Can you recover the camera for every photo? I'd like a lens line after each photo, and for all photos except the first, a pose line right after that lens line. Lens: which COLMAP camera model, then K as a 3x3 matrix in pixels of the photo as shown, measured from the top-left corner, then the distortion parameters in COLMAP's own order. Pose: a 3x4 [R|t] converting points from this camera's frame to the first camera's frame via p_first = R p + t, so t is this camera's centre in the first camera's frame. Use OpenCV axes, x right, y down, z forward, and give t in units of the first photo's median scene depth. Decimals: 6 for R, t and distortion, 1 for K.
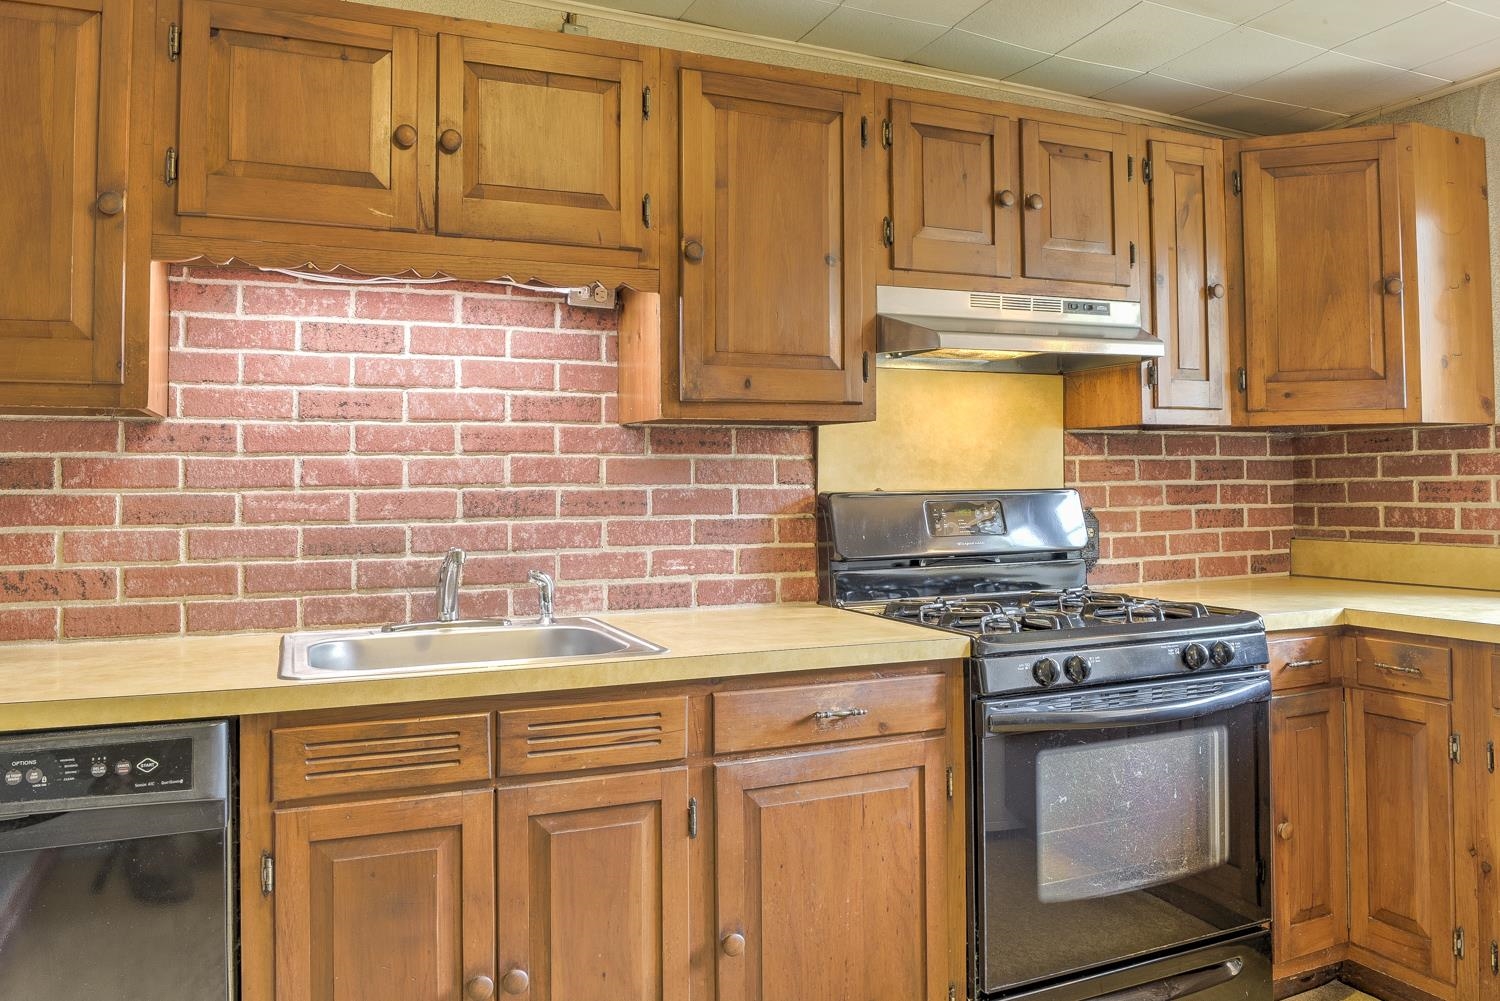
lens RADIAL K [[1101.8, 0, 750.7], [0, 1101.8, 453.8], [0, 0, 1]] dist [-0.013361, -0.007523]
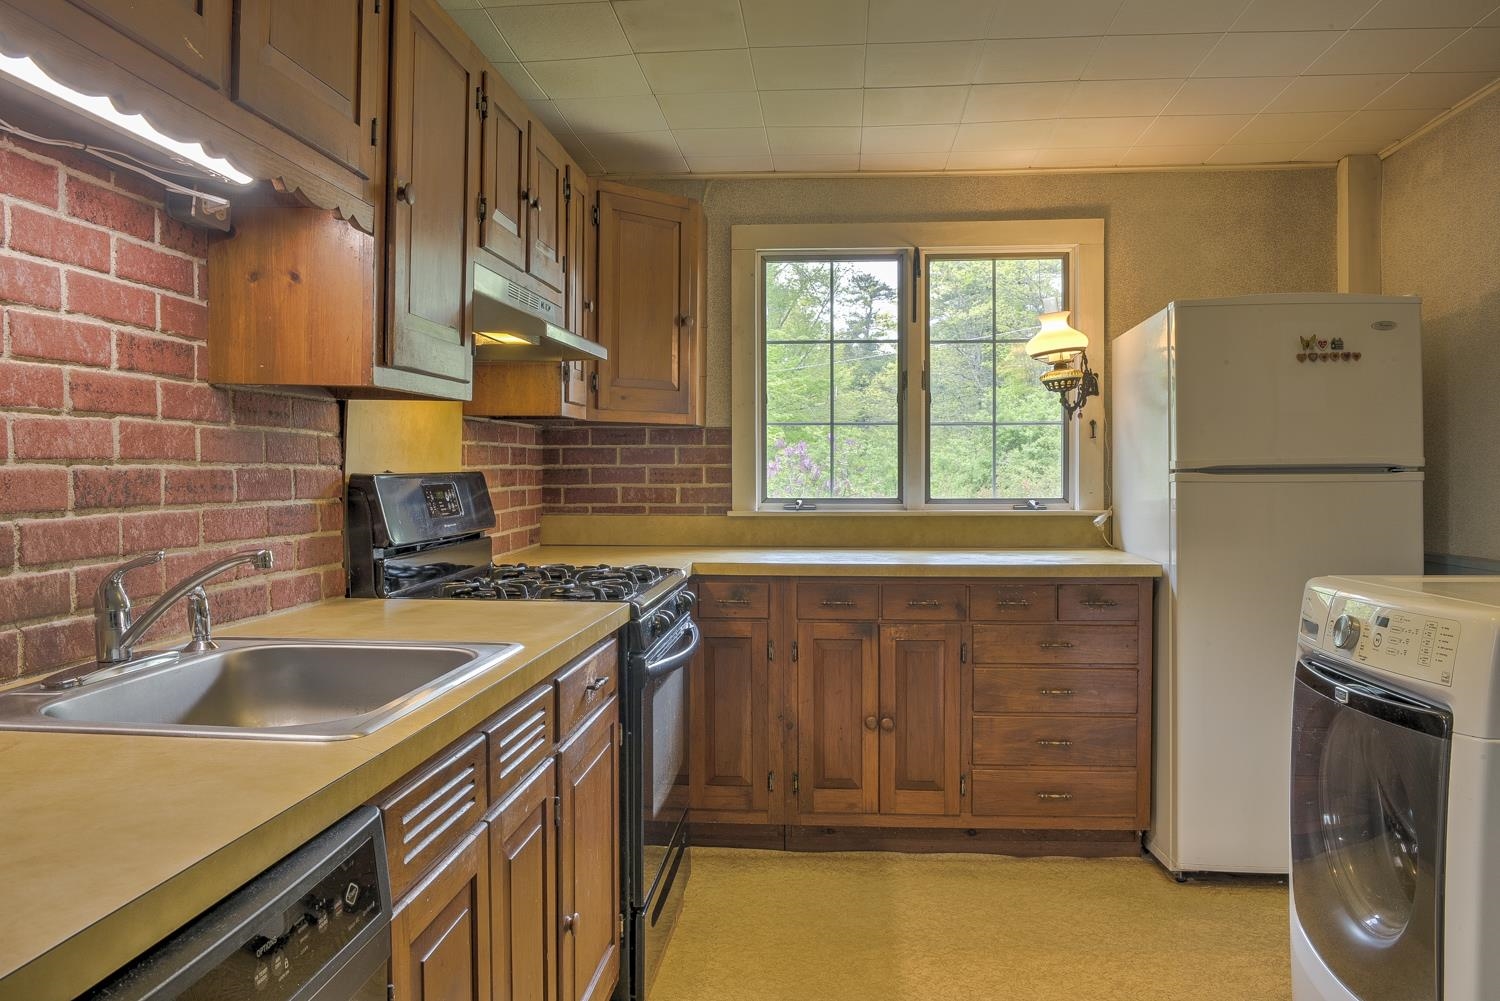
lens RADIAL K [[1111.2, 0, 750.0], [0, 1111.2, 500.5], [0, 0, 1]] dist [-0.010012, -0.006170]
pose [[0.472322, -0.016762, 0.881267, -0.633191], [-0.031851, 0.998842, 0.036069, 0.014786], [-0.880851, -0.045106, 0.471240, 0.312568]]
